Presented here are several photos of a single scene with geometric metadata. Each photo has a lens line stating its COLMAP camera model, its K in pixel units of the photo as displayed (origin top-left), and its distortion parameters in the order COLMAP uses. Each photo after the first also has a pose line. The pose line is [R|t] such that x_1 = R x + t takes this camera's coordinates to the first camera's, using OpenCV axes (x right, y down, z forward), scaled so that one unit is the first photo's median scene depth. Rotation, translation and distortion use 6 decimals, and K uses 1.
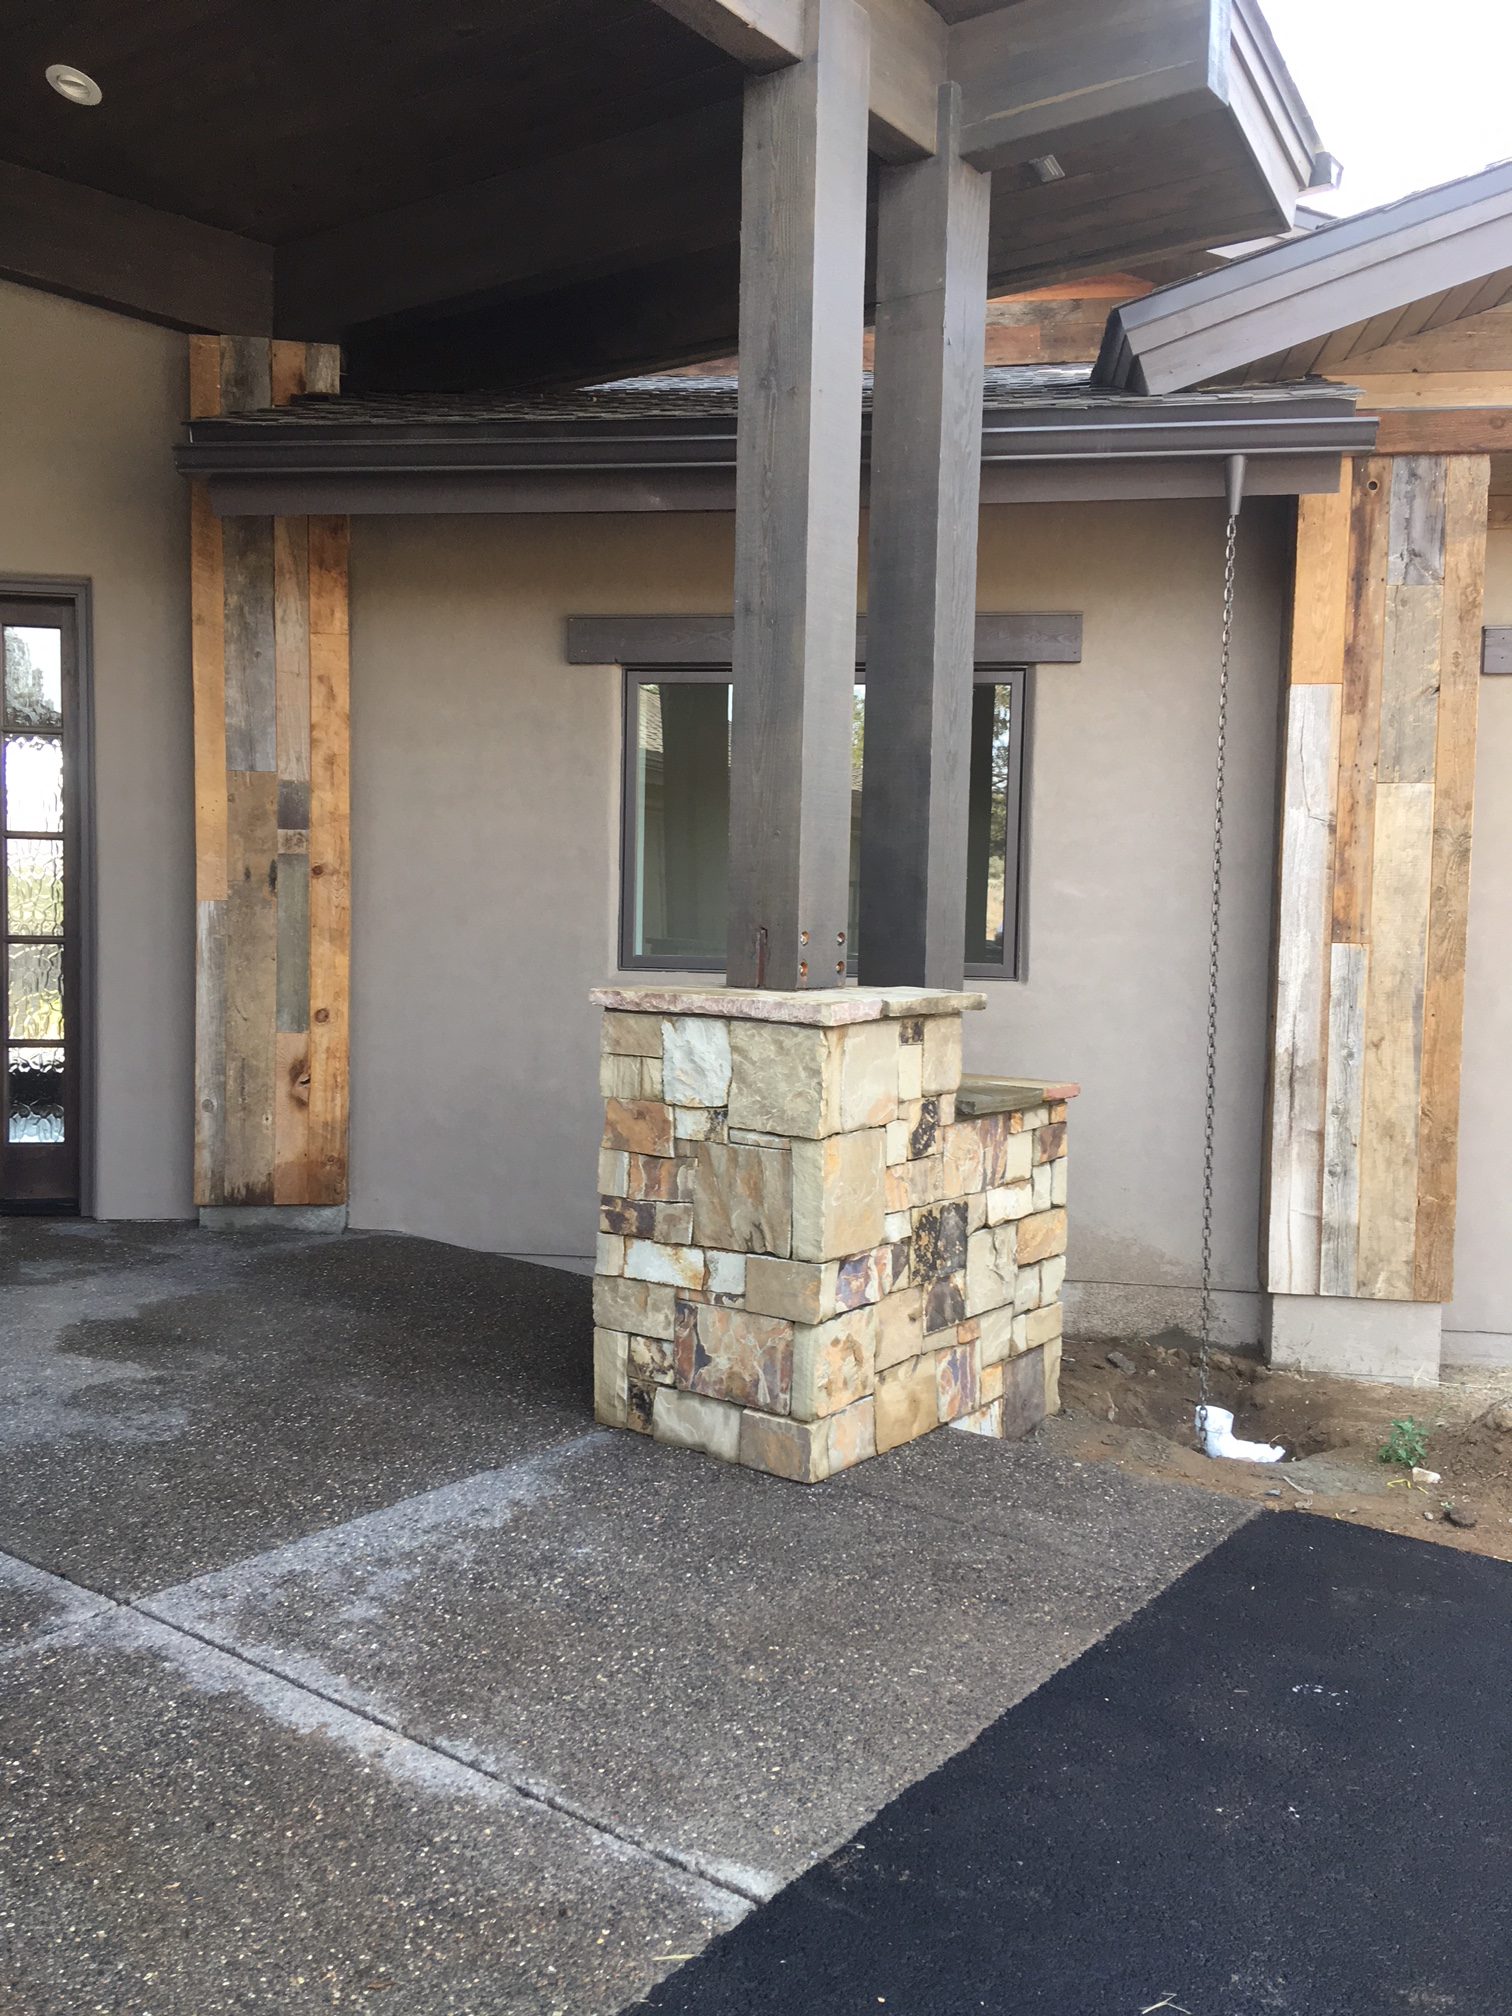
lens RADIAL K [[1724.4, 0, 751.9], [0, 1724.4, 1001.2], [0, 0, 1]] dist [0.123761, -0.189829]
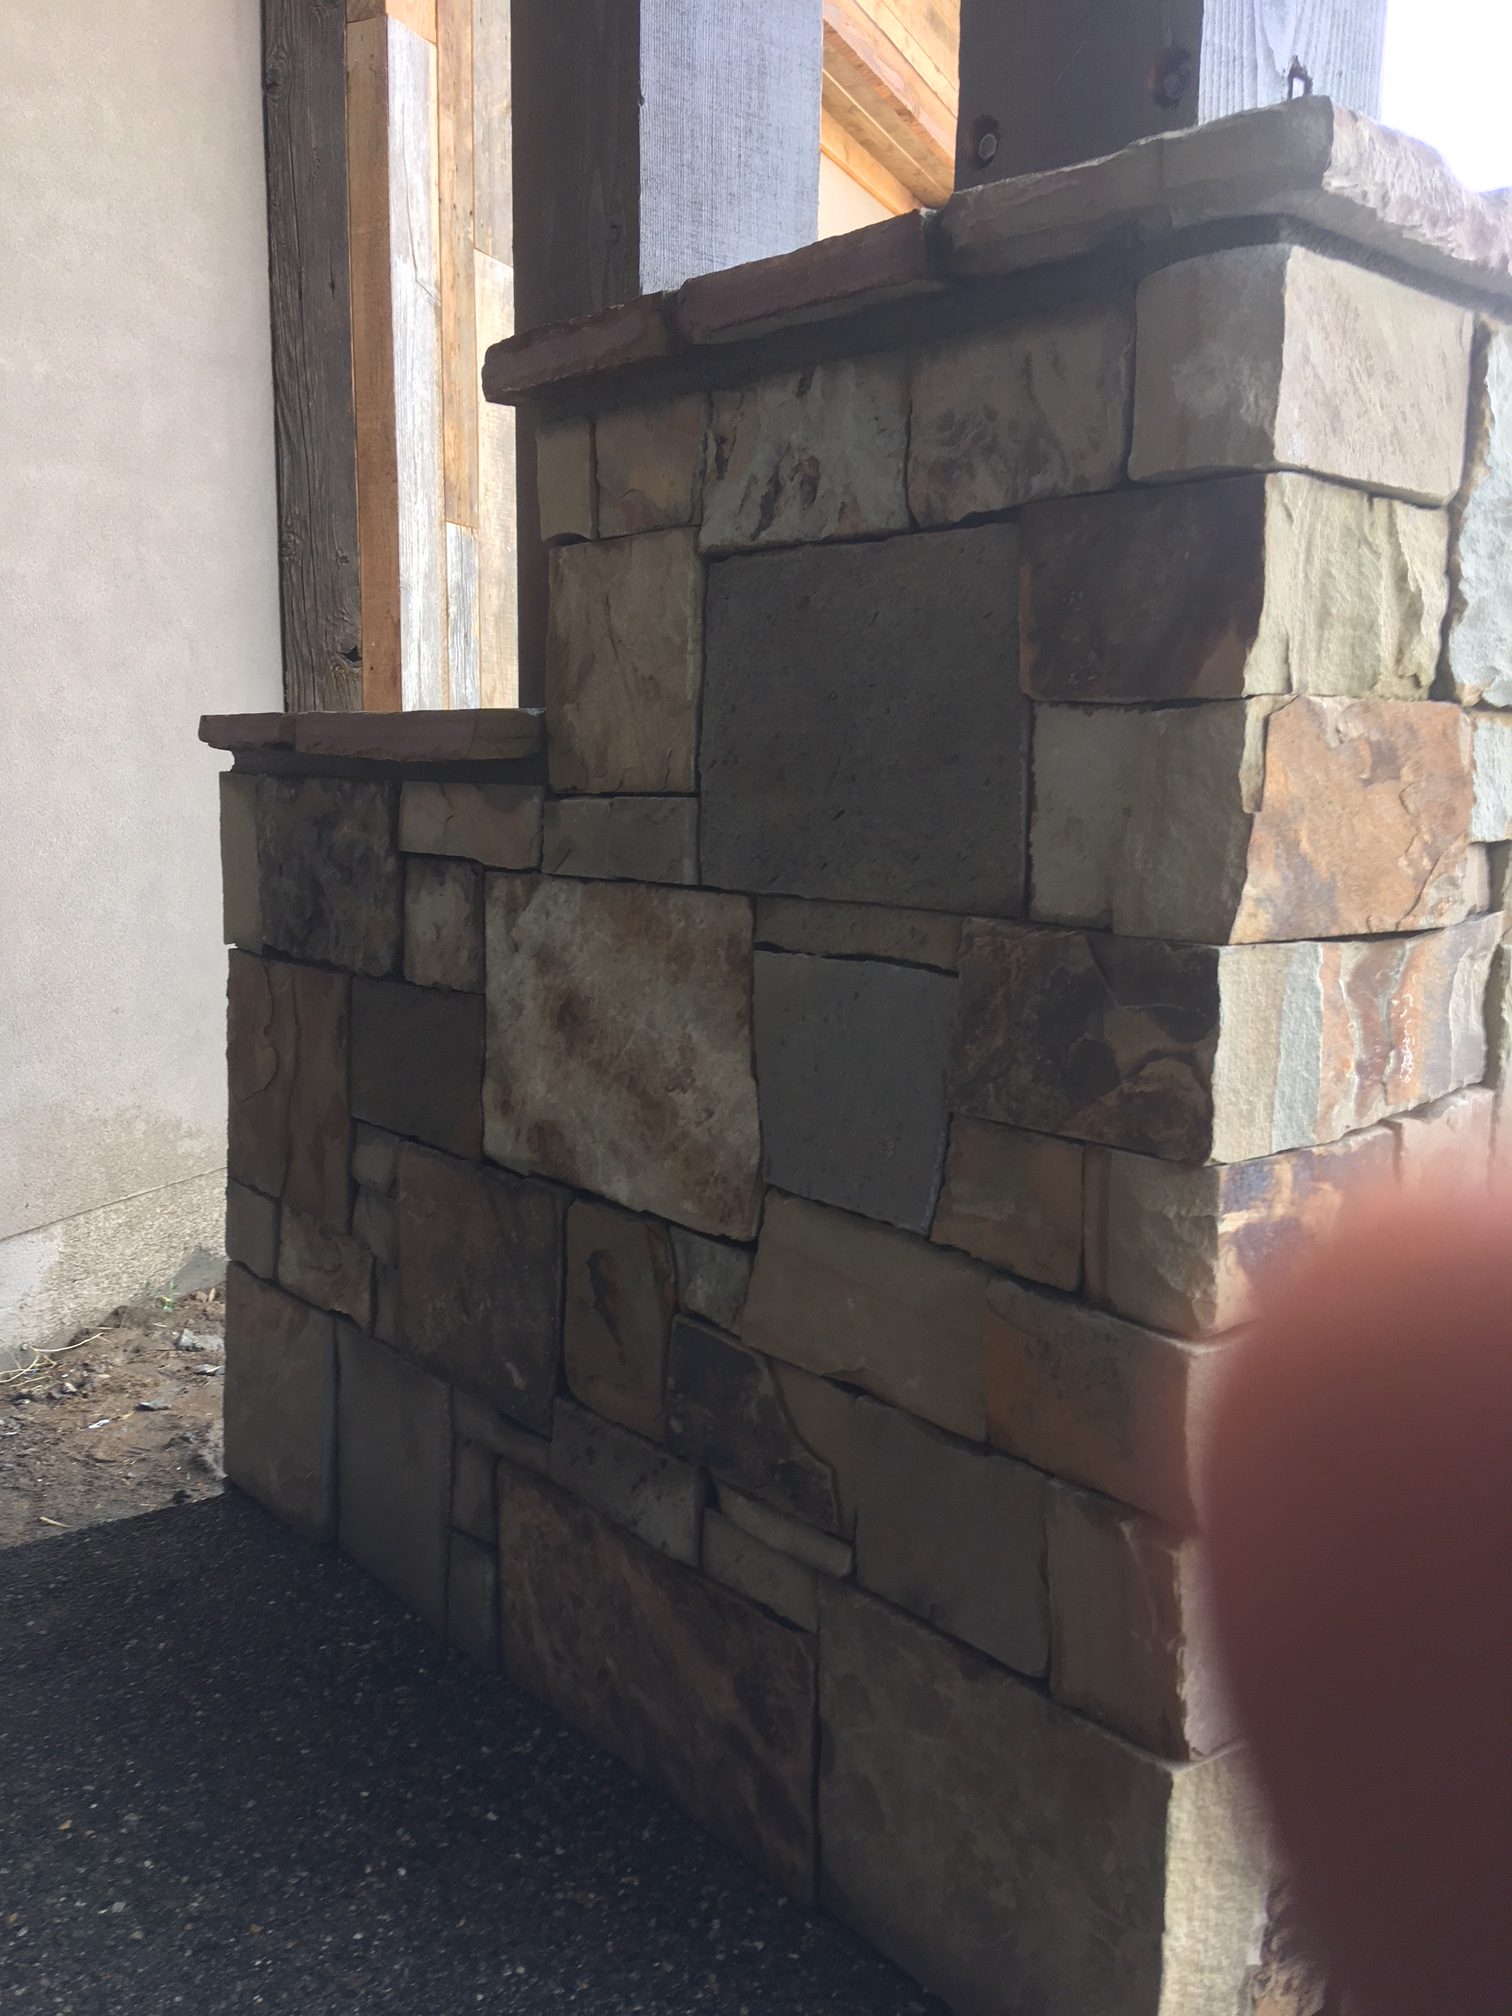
lens RADIAL K [[1724.4, 0, 748.6], [0, 1724.4, 1001.8], [0, 0, 1]] dist [0.123761, -0.189829]
pose [[0.249926, -0.156147, 0.955591, -0.301494], [0.046089, 0.987711, 0.149341, 0.057270], [-0.967167, 0.006718, 0.254052, 0.998914]]
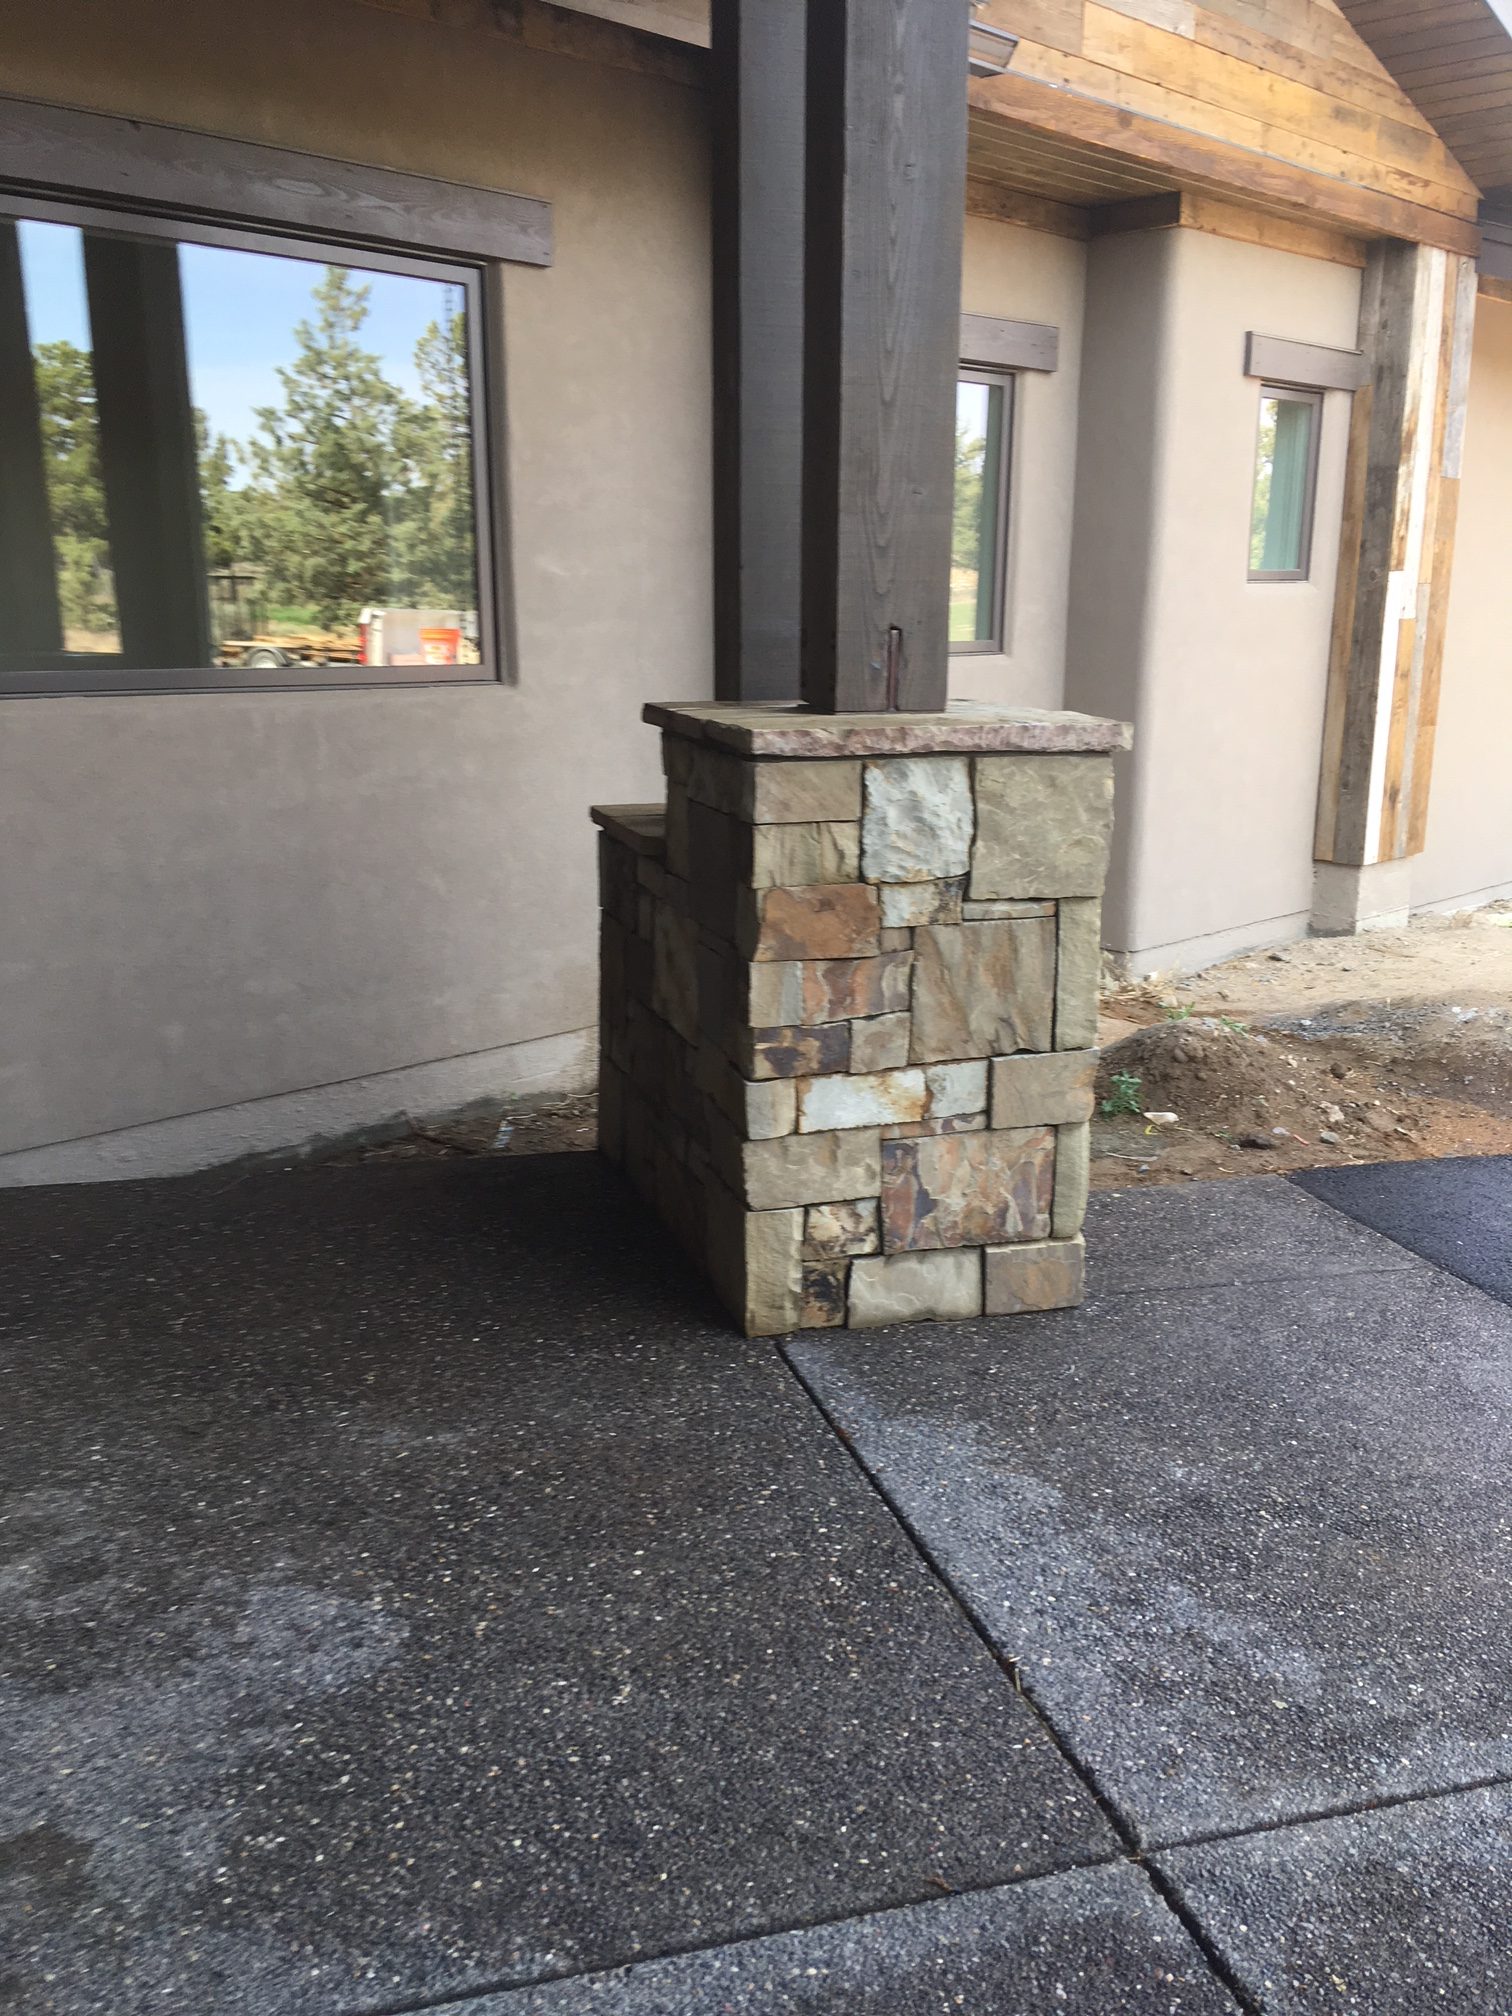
lens RADIAL K [[1724.4, 0, 775.9], [0, 1724.4, 1003.3], [0, 0, 1]] dist [0.123761, -0.189829]
pose [[0.595418, -0.201358, 0.777774, -0.617037], [0.053347, 0.975856, 0.211800, -0.044141], [-0.801643, -0.084618, 0.591784, 0.583218]]
